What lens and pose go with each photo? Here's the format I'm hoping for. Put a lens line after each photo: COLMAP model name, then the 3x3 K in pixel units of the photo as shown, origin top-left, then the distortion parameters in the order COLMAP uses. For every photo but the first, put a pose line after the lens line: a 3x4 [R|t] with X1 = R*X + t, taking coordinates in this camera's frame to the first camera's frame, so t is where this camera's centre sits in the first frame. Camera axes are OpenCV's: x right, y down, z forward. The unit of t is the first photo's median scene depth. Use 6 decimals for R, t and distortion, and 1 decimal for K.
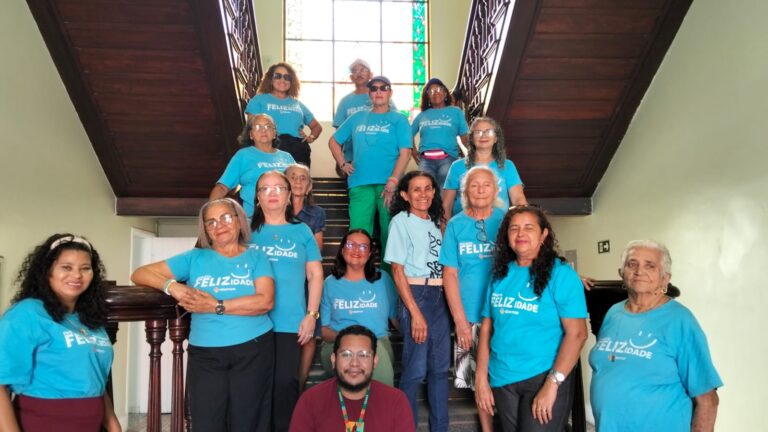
lens RADIAL K [[617.1, 0, 384.0], [0, 617.1, 216.0], [0, 0, 1]] dist [0.113331, -0.227424]
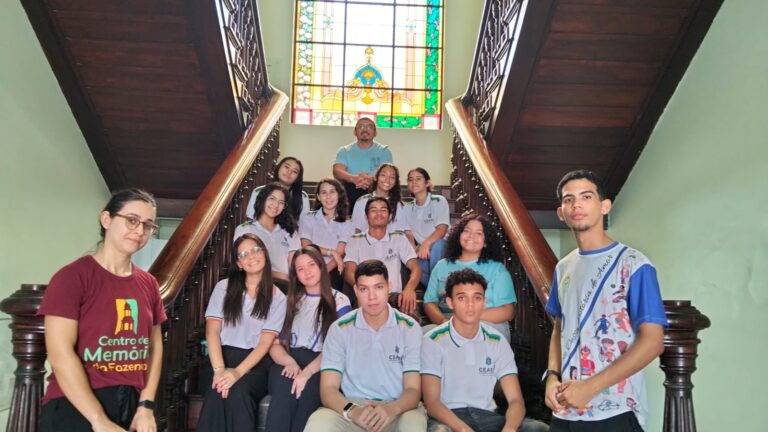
lens RADIAL K [[597.2, 0, 384.9], [0, 597.2, 213.0], [0, 0, 1]] dist [0.104838, -0.187331]
pose [[0.998899, 0.030554, -0.035594, 0.031722], [-0.031390, 0.999238, -0.023193, 0.004322], [0.034858, 0.024285, 0.999097, 0.087538]]
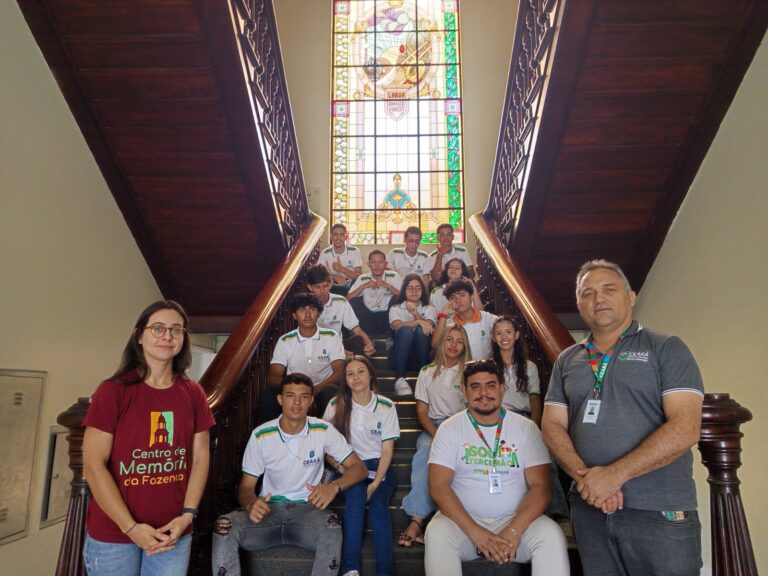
lens RADIAL K [[527.7, 0, 384.1], [0, 527.7, 293.1], [0, 0, 1]] dist [0.073373, -0.063007]
pose [[0.994972, -0.015143, -0.099000, 0.031844], [0.007217, 0.996774, -0.079929, 0.007722], [0.099891, 0.078812, 0.991872, 0.122067]]
